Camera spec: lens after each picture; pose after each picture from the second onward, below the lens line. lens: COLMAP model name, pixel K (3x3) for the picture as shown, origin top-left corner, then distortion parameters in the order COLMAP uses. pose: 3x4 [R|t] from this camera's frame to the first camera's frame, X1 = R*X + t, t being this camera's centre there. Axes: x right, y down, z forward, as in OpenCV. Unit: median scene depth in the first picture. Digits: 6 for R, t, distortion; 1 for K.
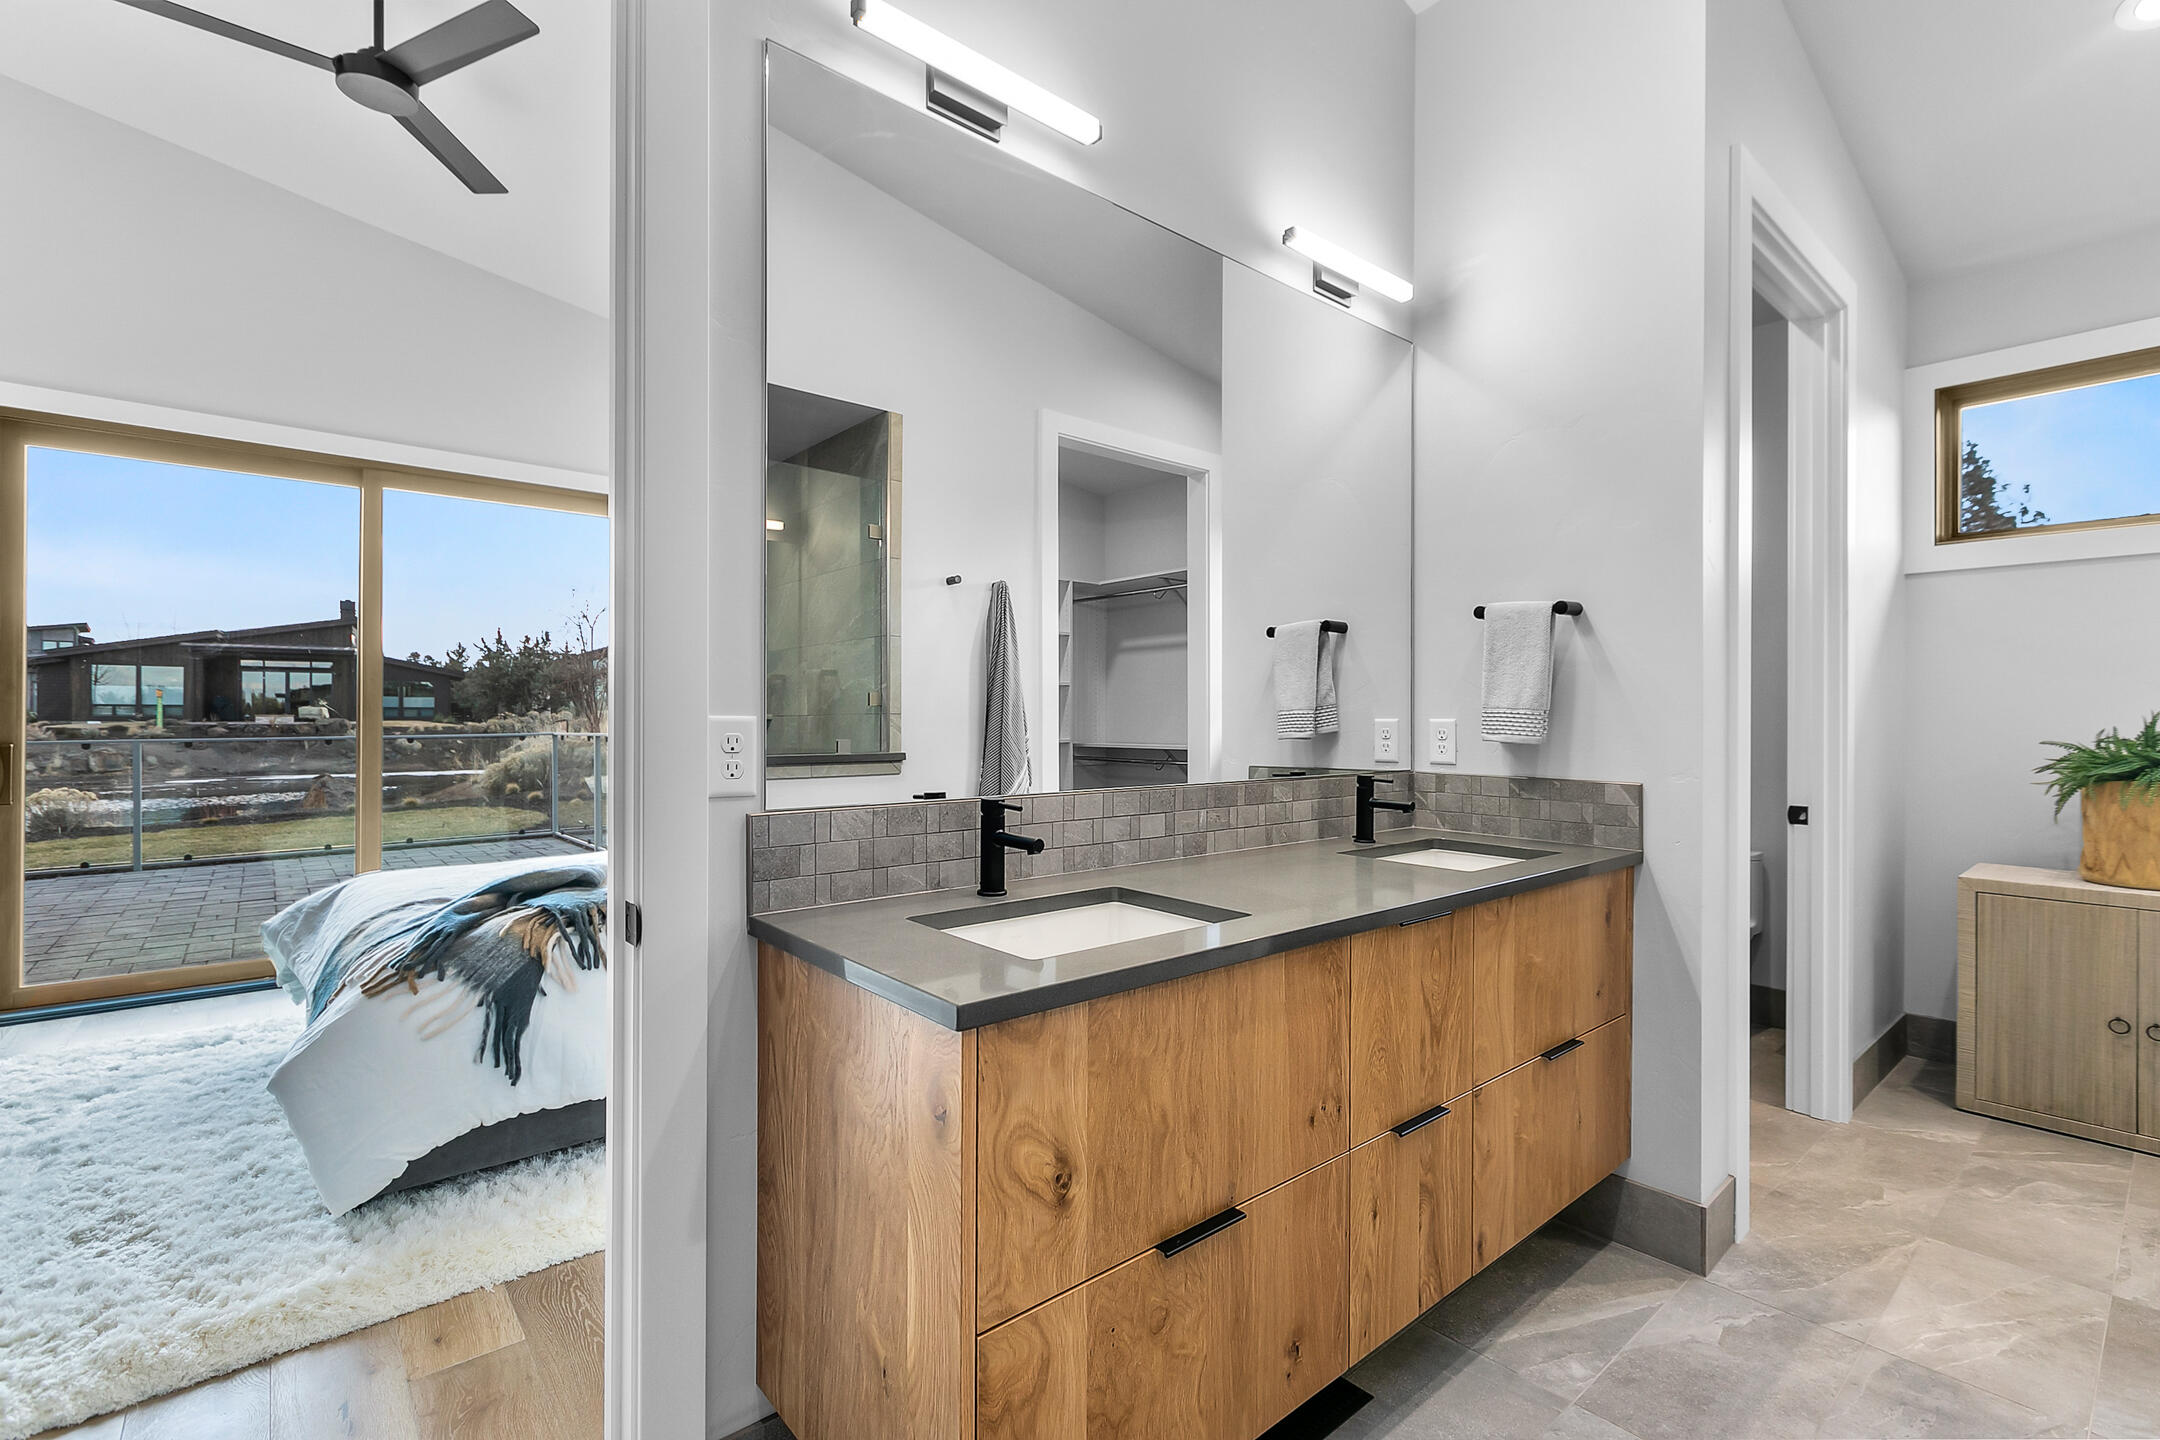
lens RADIAL K [[966.6, 0, 1080.0], [0, 966.6, 720.0], [0, 0, 1]] dist [-0.000468, -0.000213]
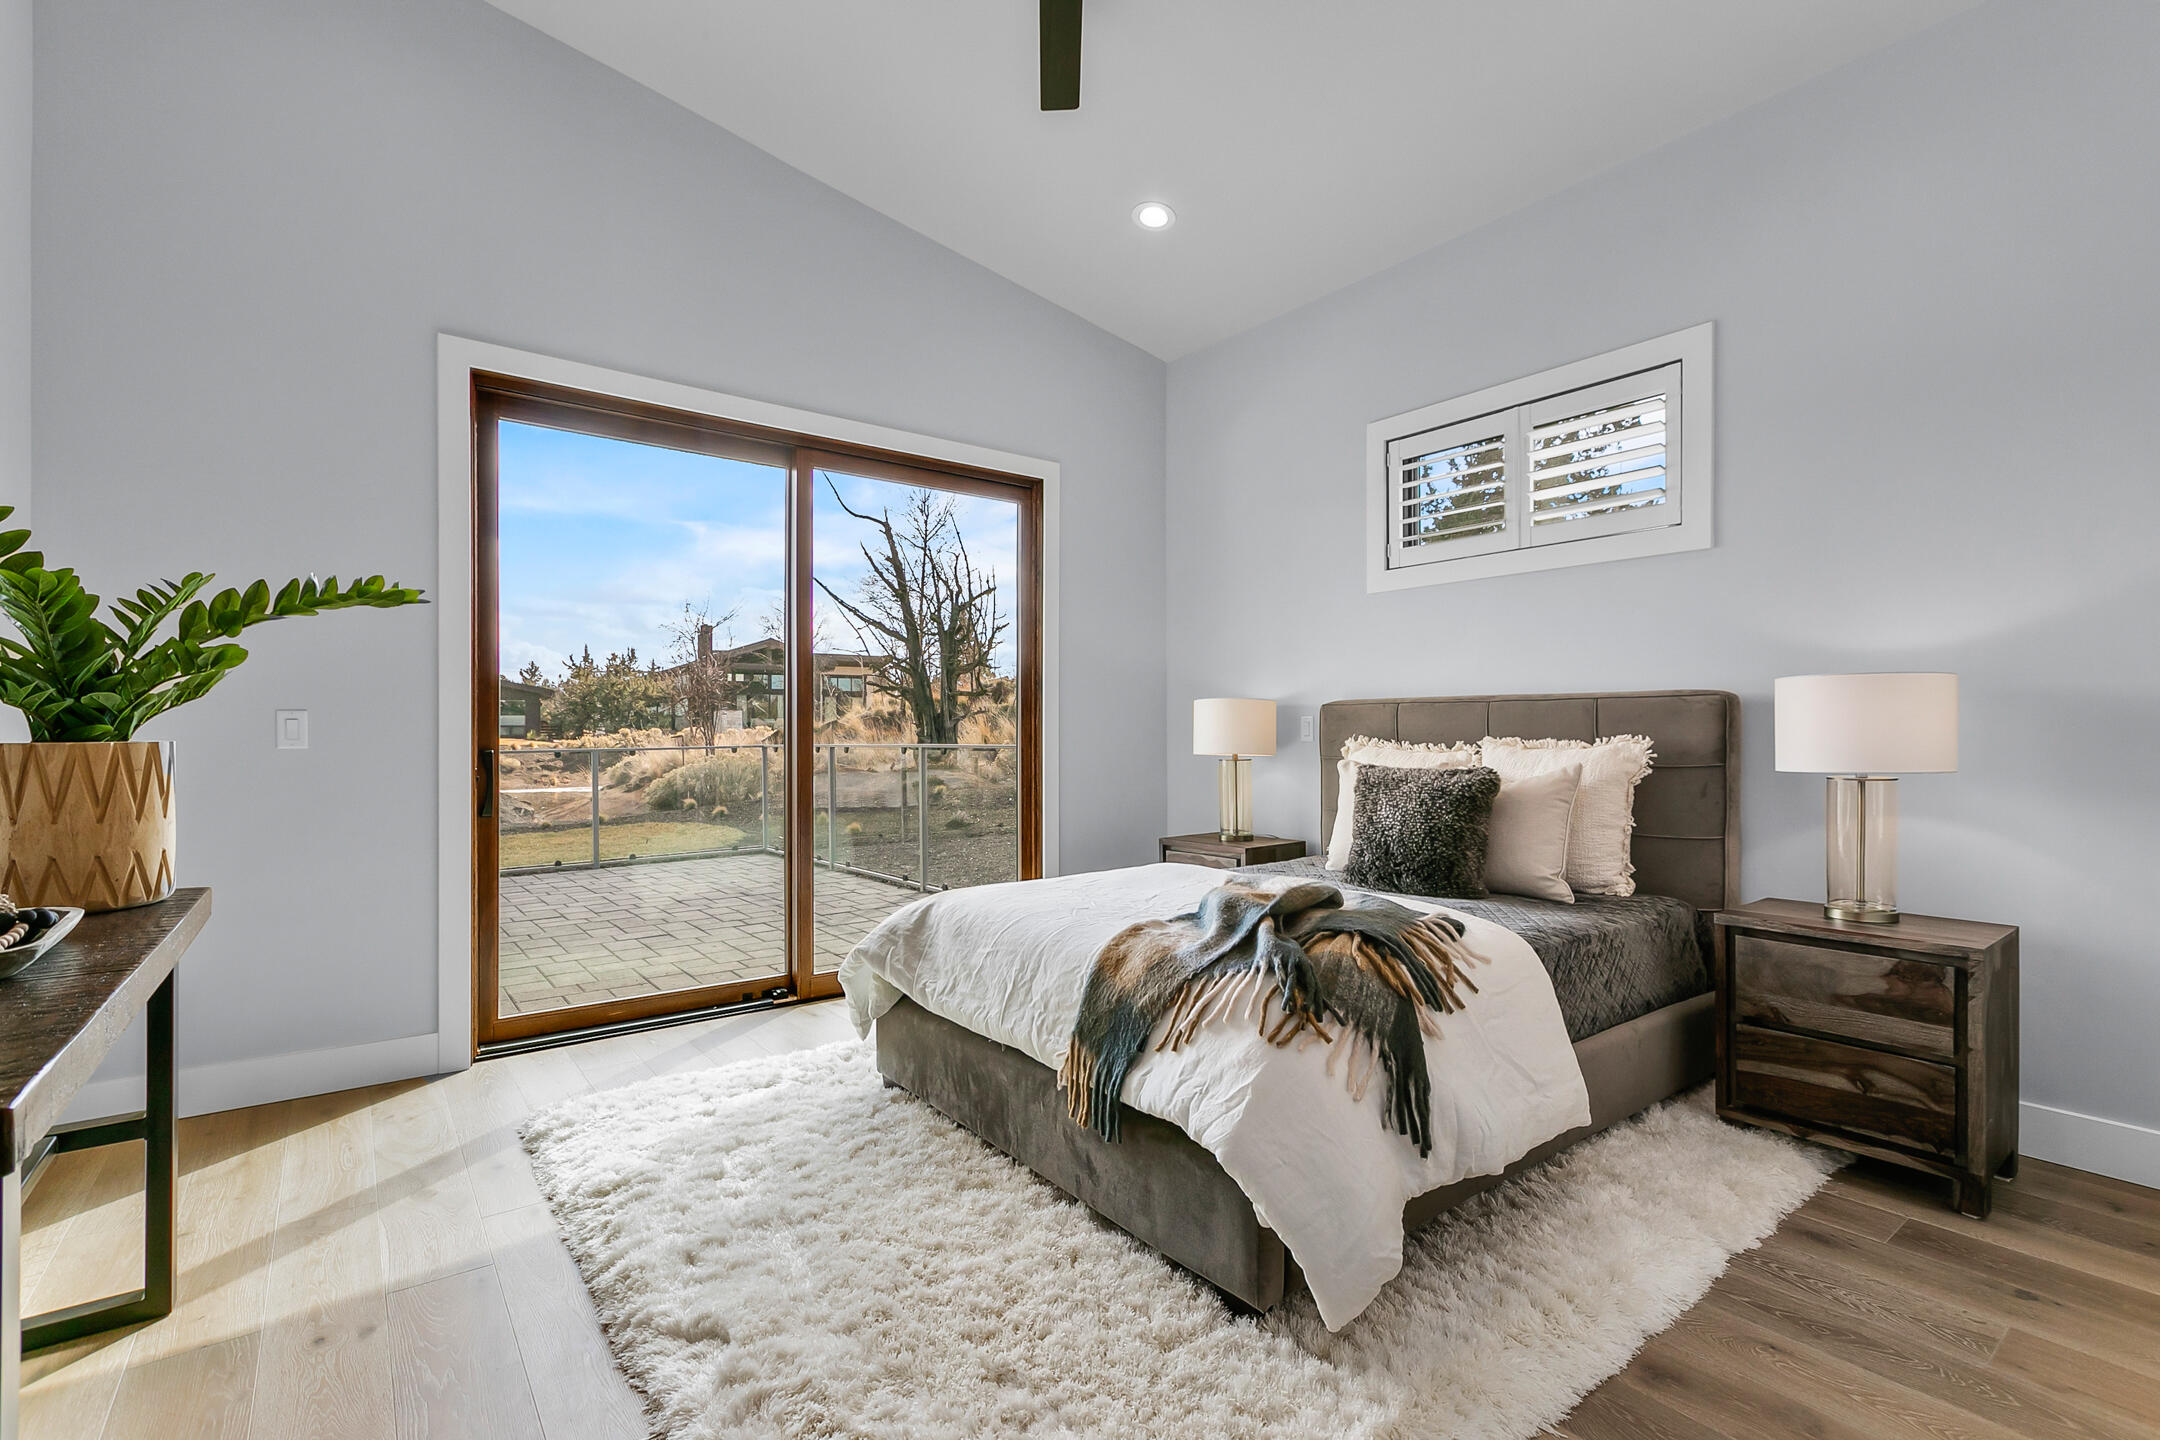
lens RADIAL K [[981.1, 0, 1084.9], [0, 981.1, 732.5], [0, 0, 1]] dist [0.002980, 0.000390]
pose [[0.998769, -0.005135, -0.049337, -0.602293], [0.004969, 0.999982, -0.003502, 0.020099], [0.049354, 0.003252, 0.998776, 0.125354]]
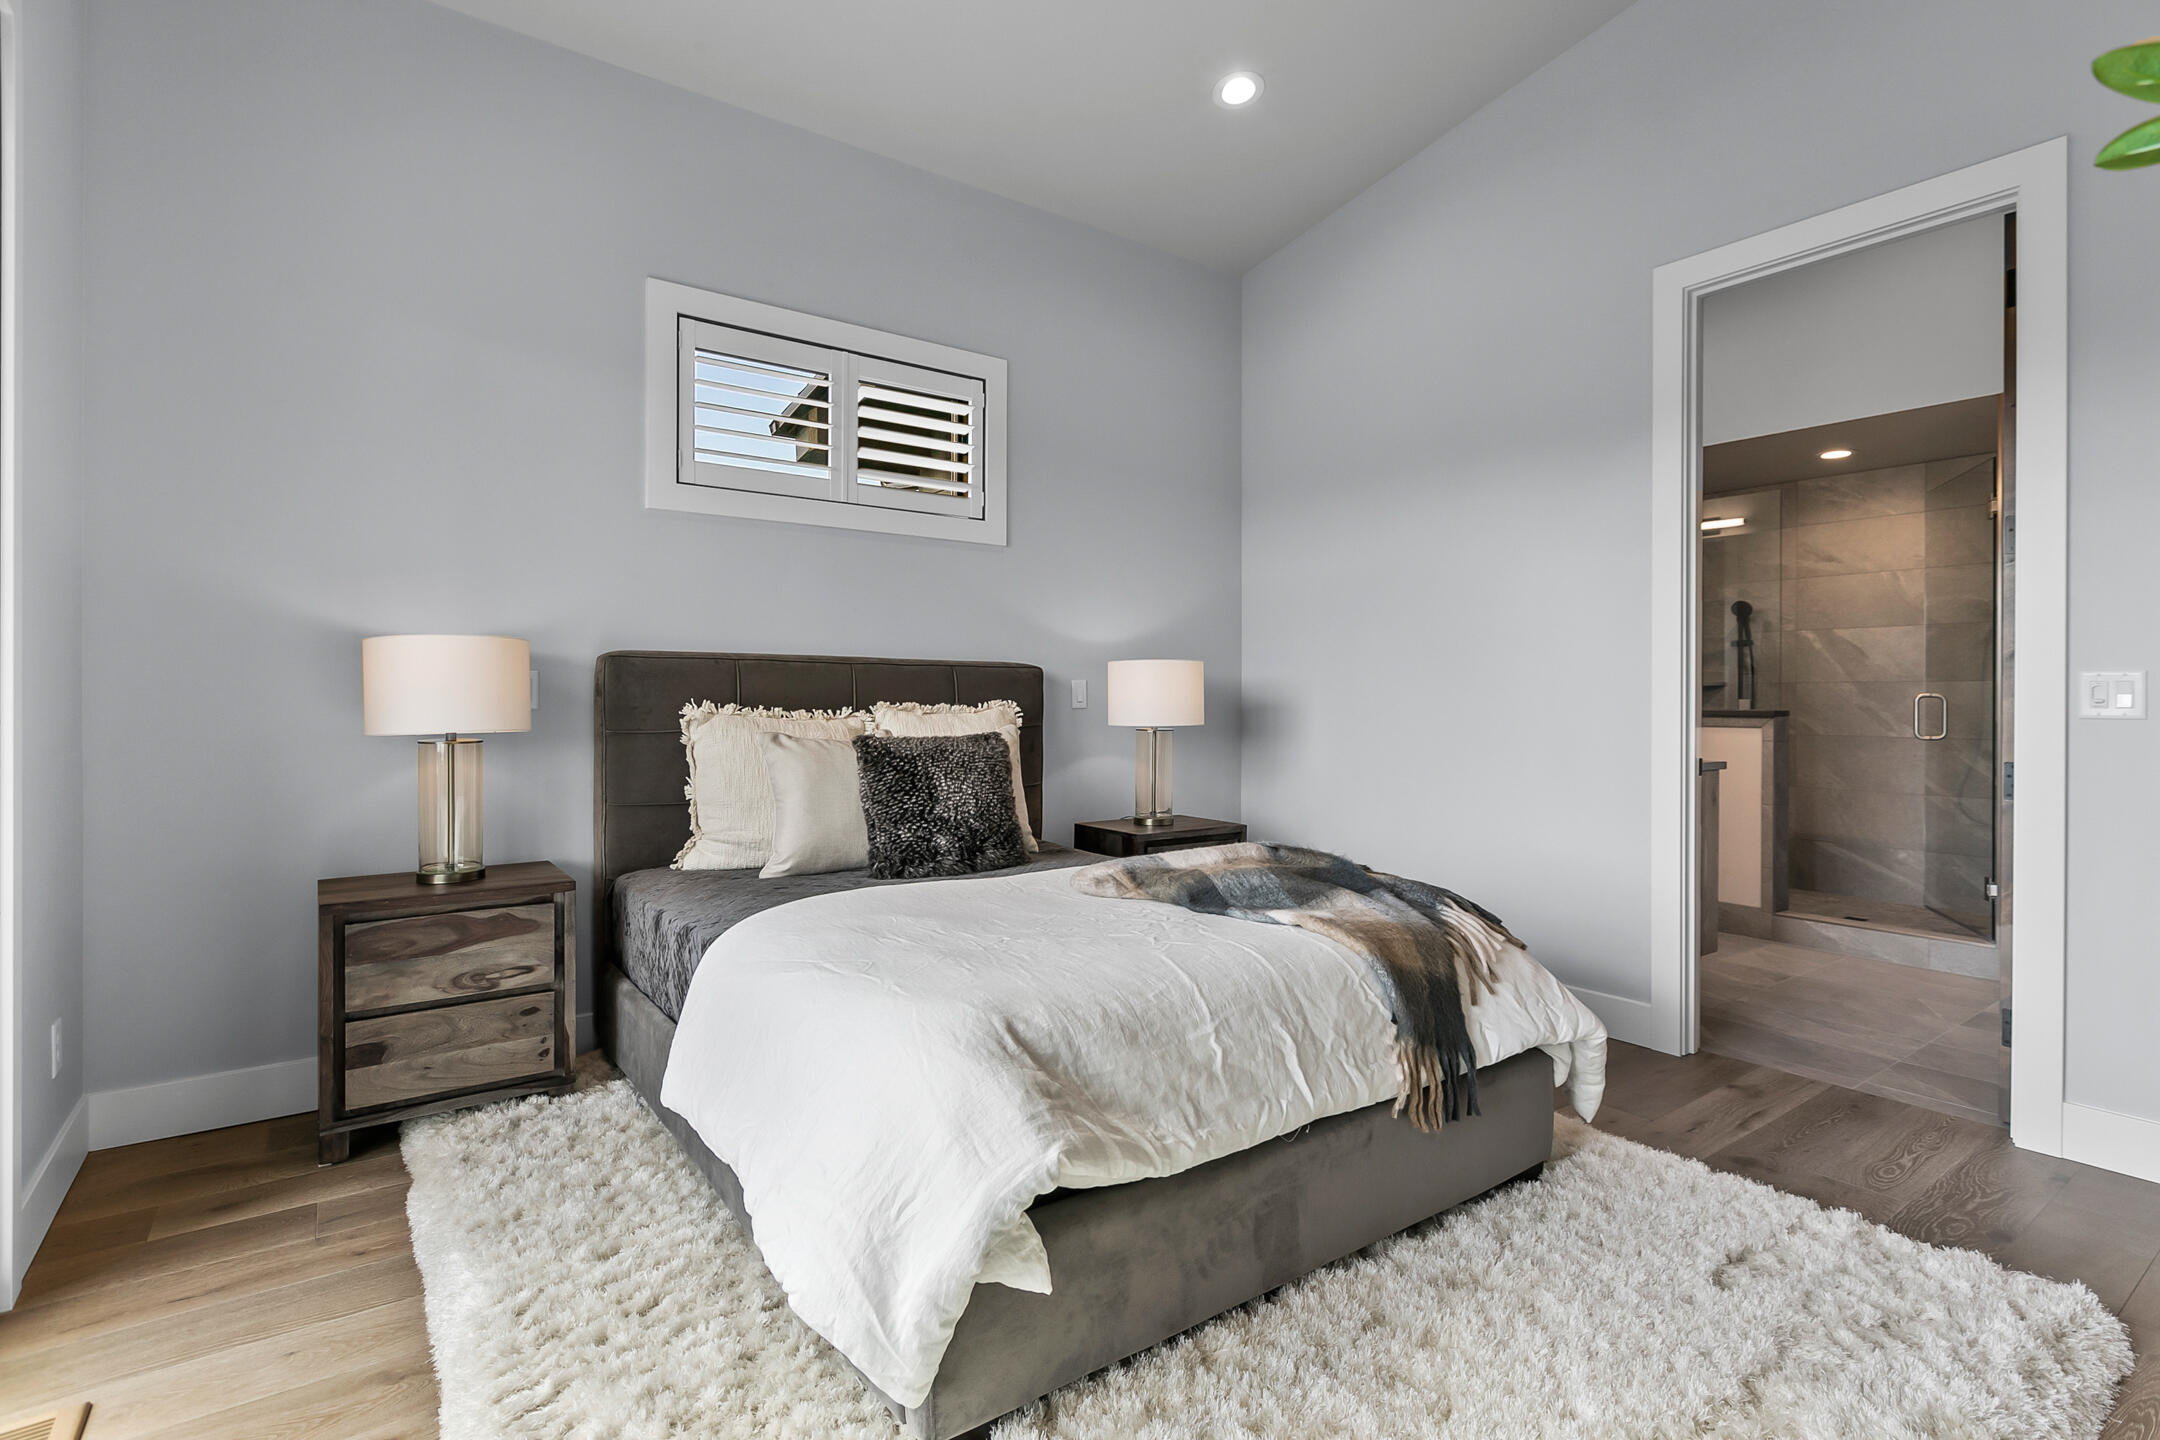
lens RADIAL K [[1047.8, 0, 1087.9], [0, 1047.8, 698.7], [0, 0, 1]] dist [0.014611, -0.000085]
pose [[0.065875, -0.006281, 0.997808, -1.308158], [0.001013, 0.999980, 0.006228, 0.012859], [-0.997827, 0.000600, 0.065880, 0.971249]]
